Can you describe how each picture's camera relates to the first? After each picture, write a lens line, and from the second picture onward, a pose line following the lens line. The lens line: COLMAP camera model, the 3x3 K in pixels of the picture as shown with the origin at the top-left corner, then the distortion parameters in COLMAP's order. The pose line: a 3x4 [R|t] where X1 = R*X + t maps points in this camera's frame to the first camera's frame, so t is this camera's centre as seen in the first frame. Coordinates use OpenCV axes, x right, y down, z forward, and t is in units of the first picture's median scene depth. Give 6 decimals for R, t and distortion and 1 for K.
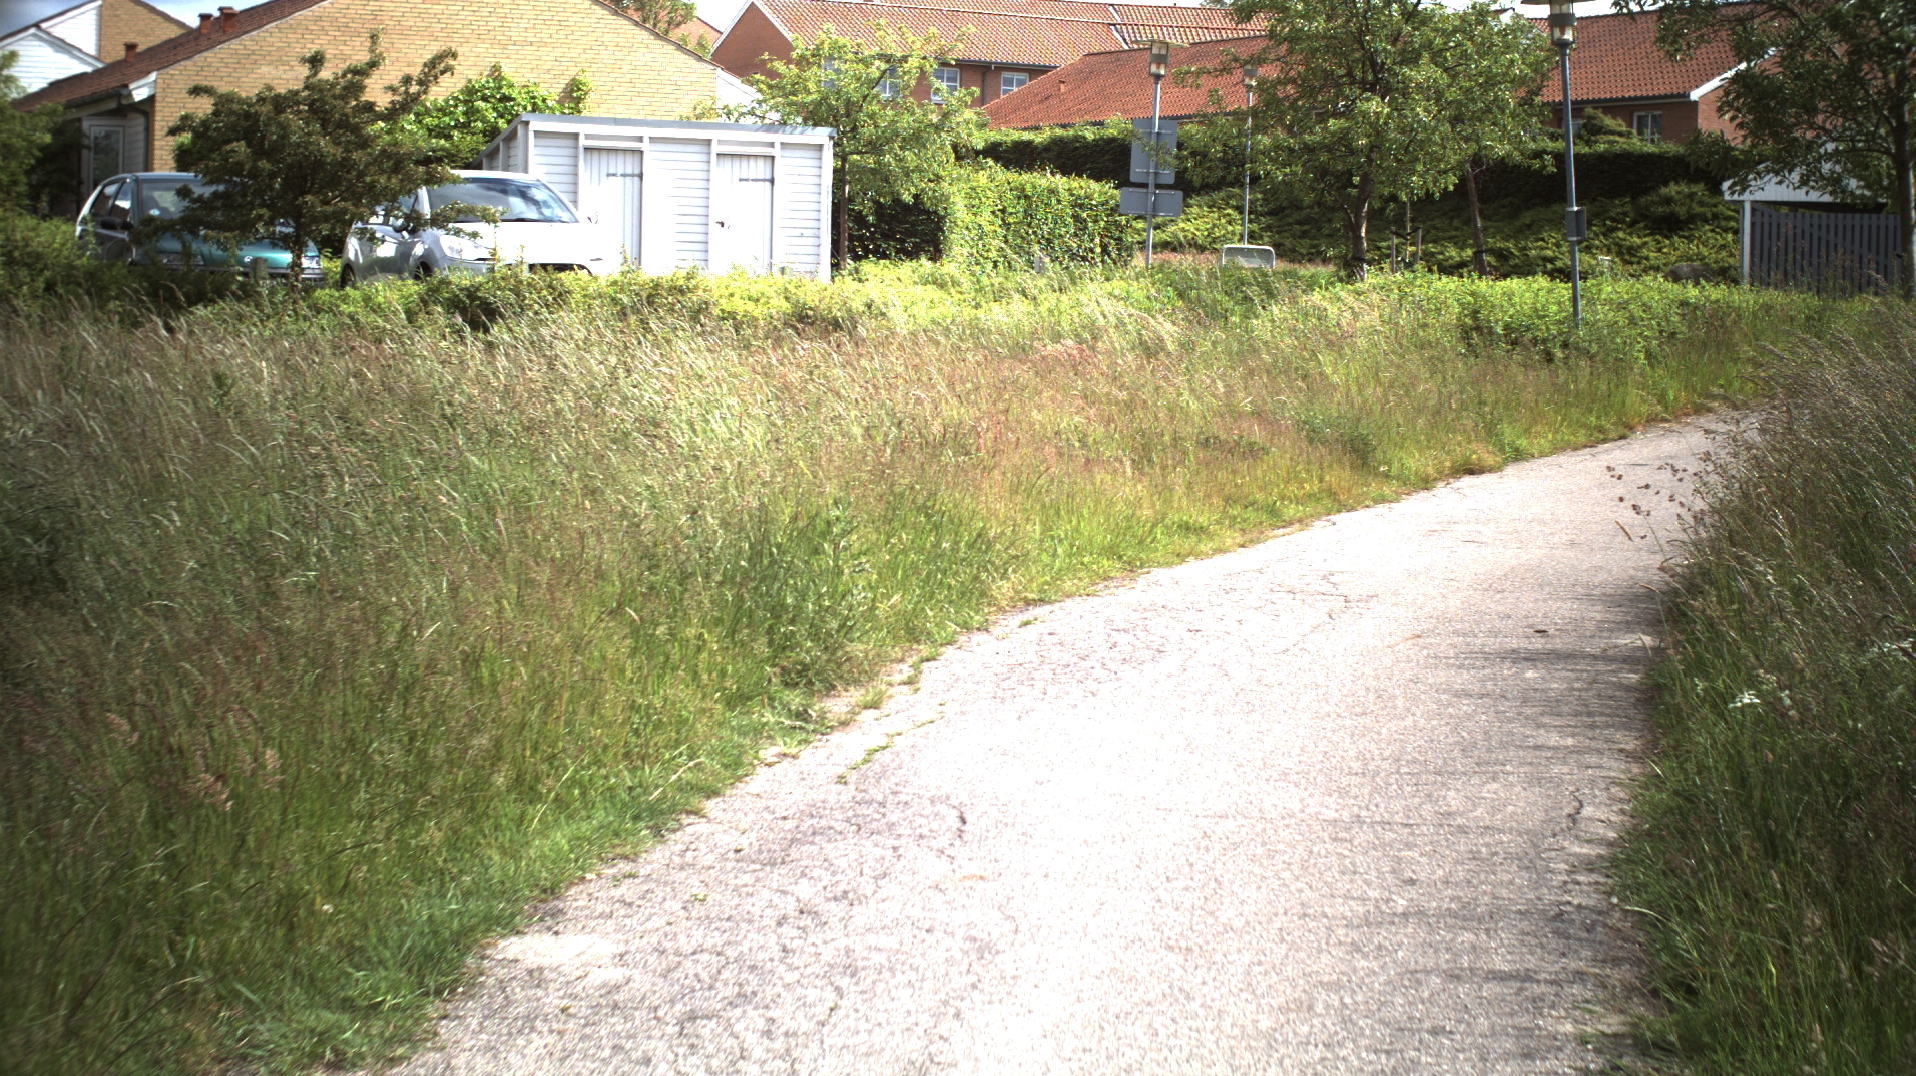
lens RADIAL K [[3377.9, 0, 963.0], [0, 3377.9, 527.3], [0, 0, 1]] dist [-0.265307, 0.000000]
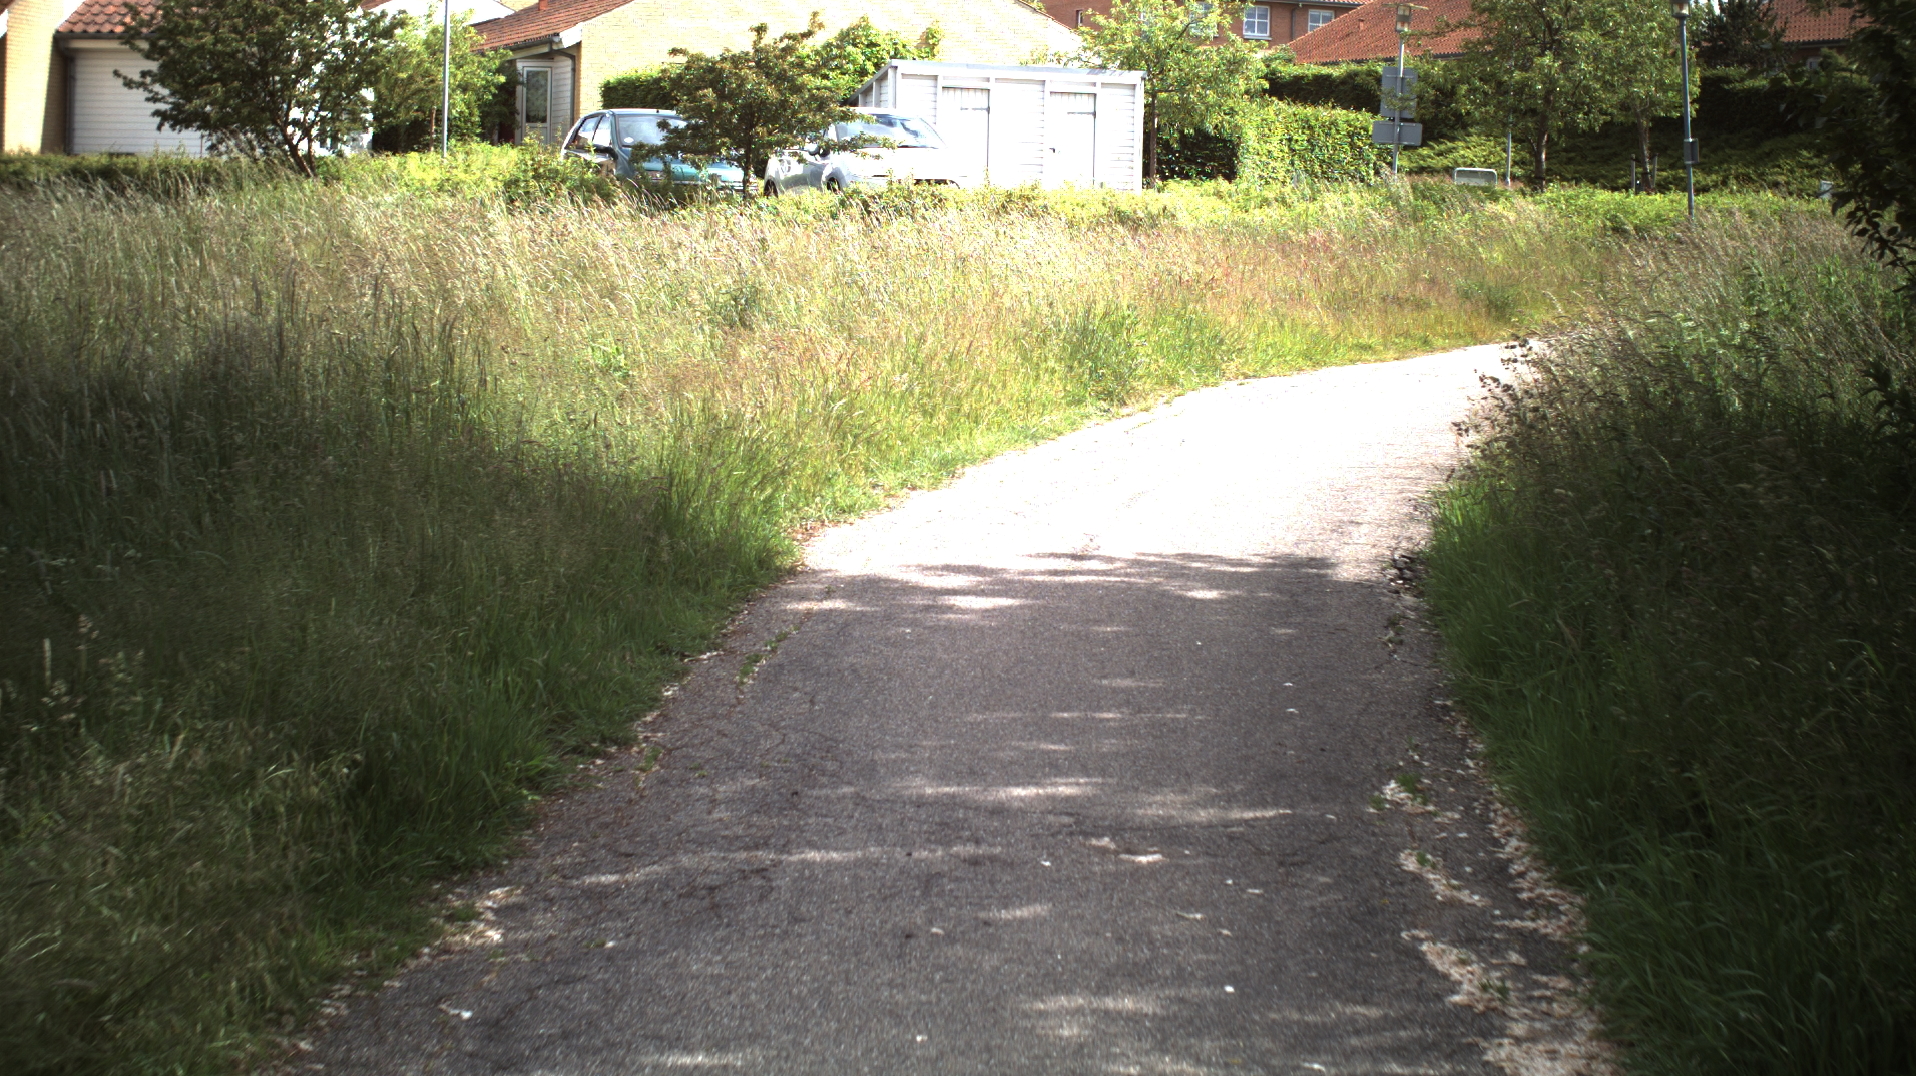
lens RADIAL K [[3377.9, 0, 951.9], [0, 3377.9, 543.0], [0, 0, 1]] dist [-0.265307, 0.000000]
pose [[0.995102, 0.008502, -0.098484, 0.013144], [-0.005884, 0.999622, 0.026846, 0.020153], [0.098675, -0.026135, 0.994776, -0.223660]]
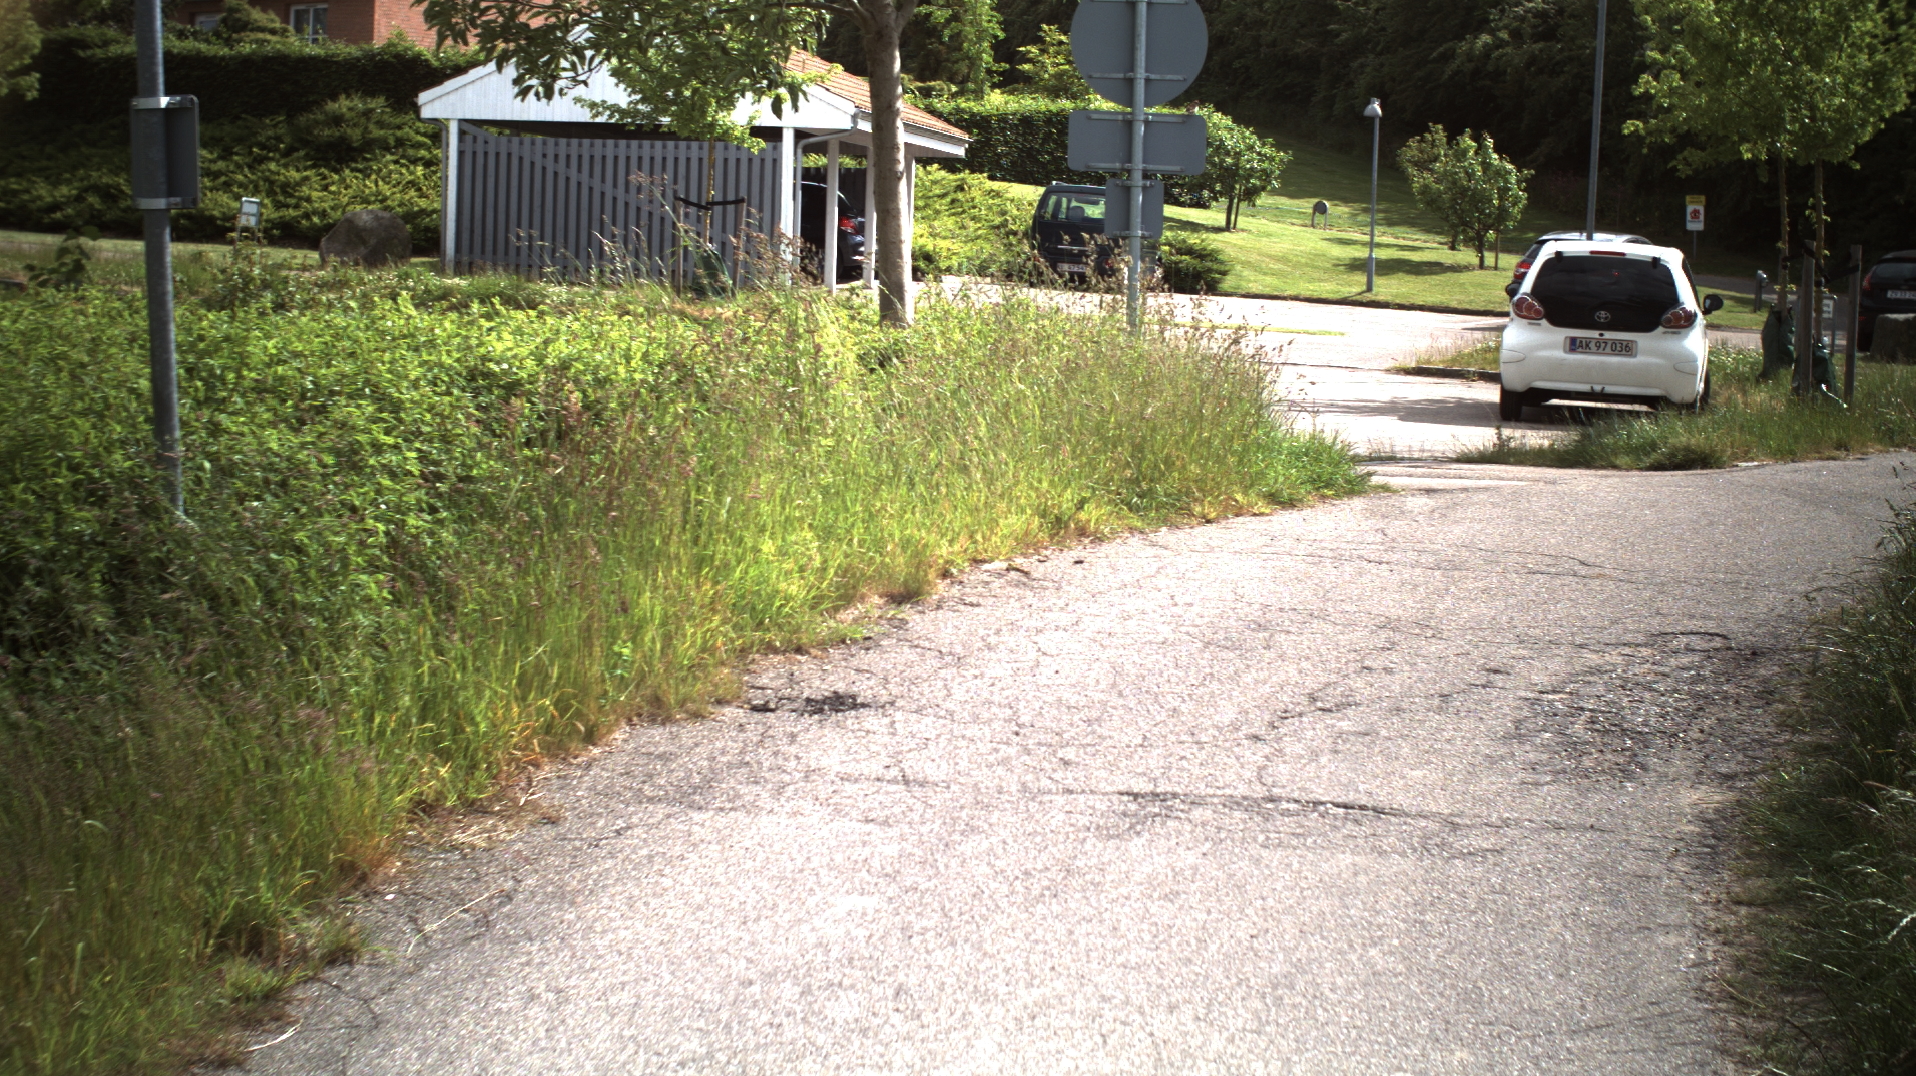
lens RADIAL K [[3377.9, 0, 964.5], [0, 3377.9, 534.4], [0, 0, 1]] dist [-0.265307, 0.000000]
pose [[0.920684, -0.019066, 0.389843, 0.083276], [0.009838, 0.999622, 0.025653, -0.039749], [-0.390185, -0.019784, 0.920524, 0.436879]]
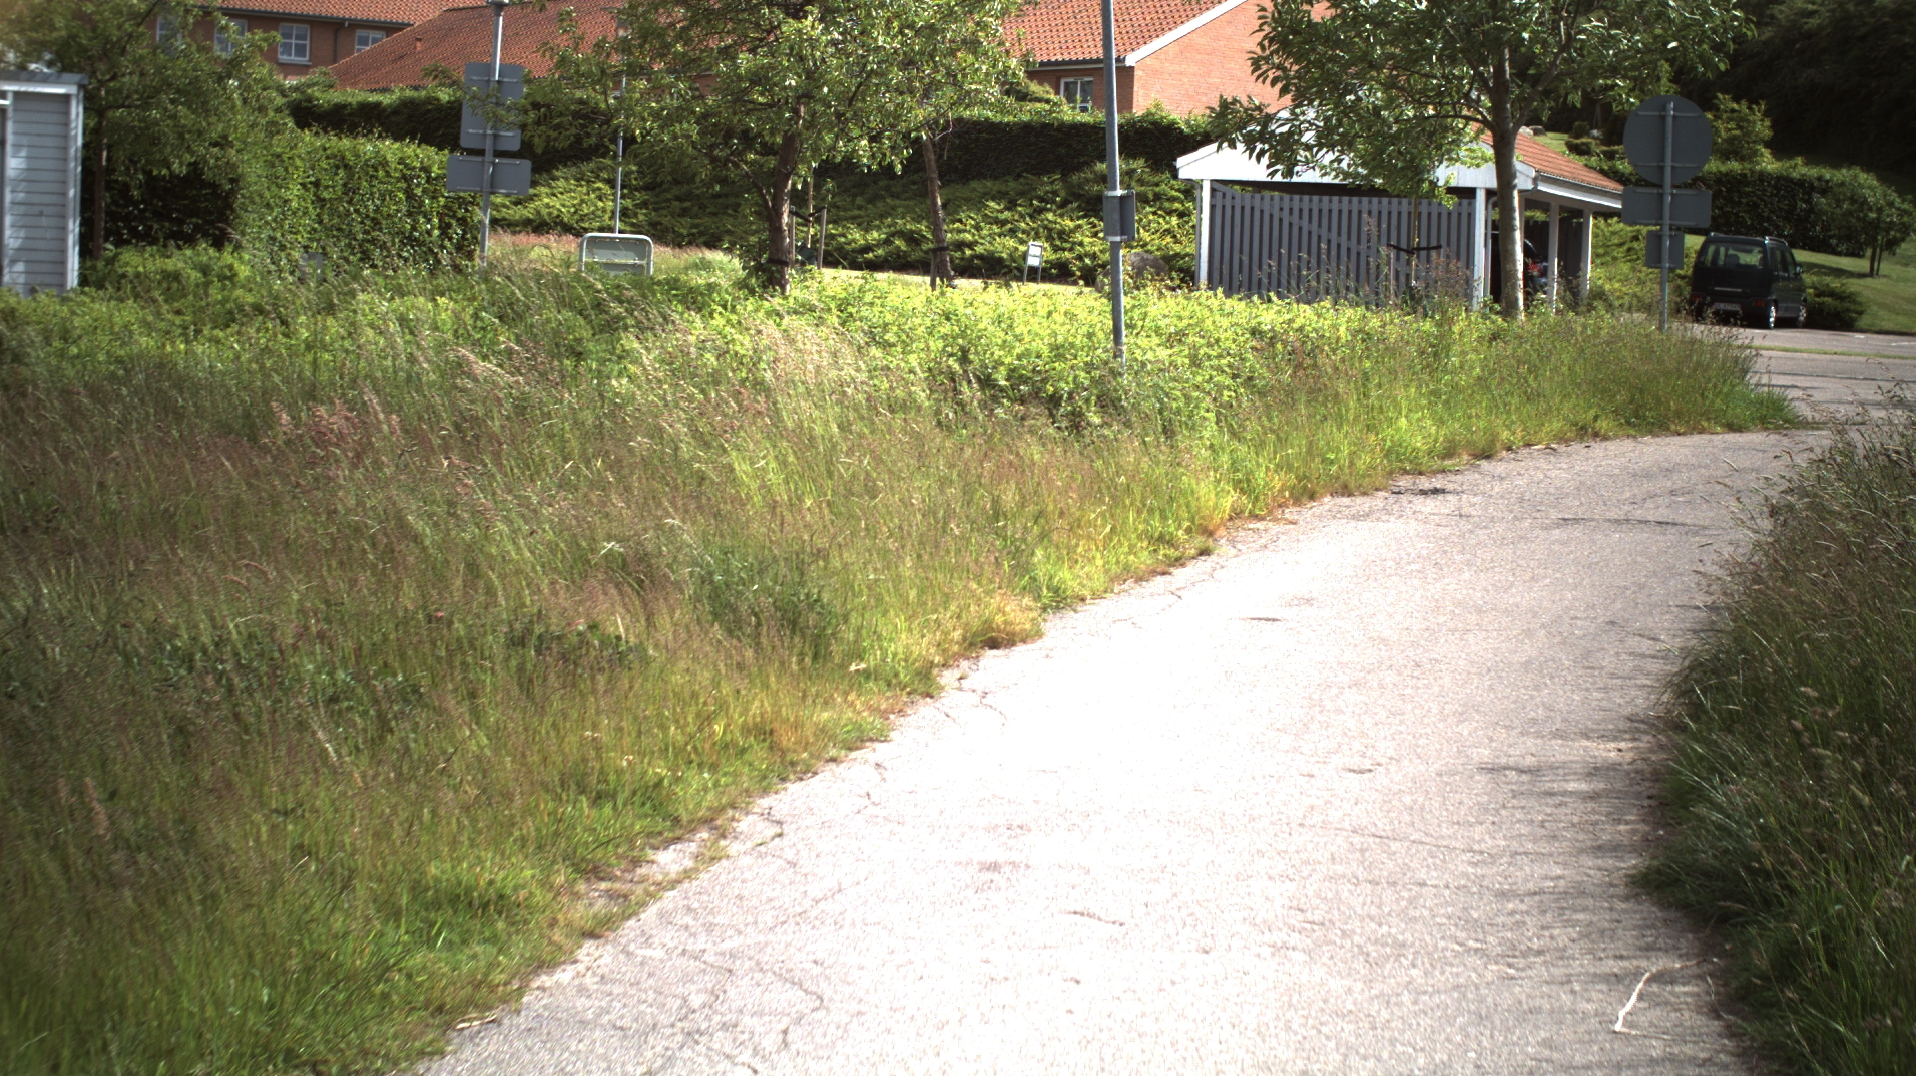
lens RADIAL K [[3377.9, 0, 950.4], [0, 3377.9, 540.5], [0, 0, 1]] dist [-0.265307, 0.000000]
pose [[0.983549, -0.000068, 0.180641, 0.019883], [-0.002133, 0.999926, 0.011995, -0.021903], [-0.180628, -0.012183, 0.983476, 0.222882]]
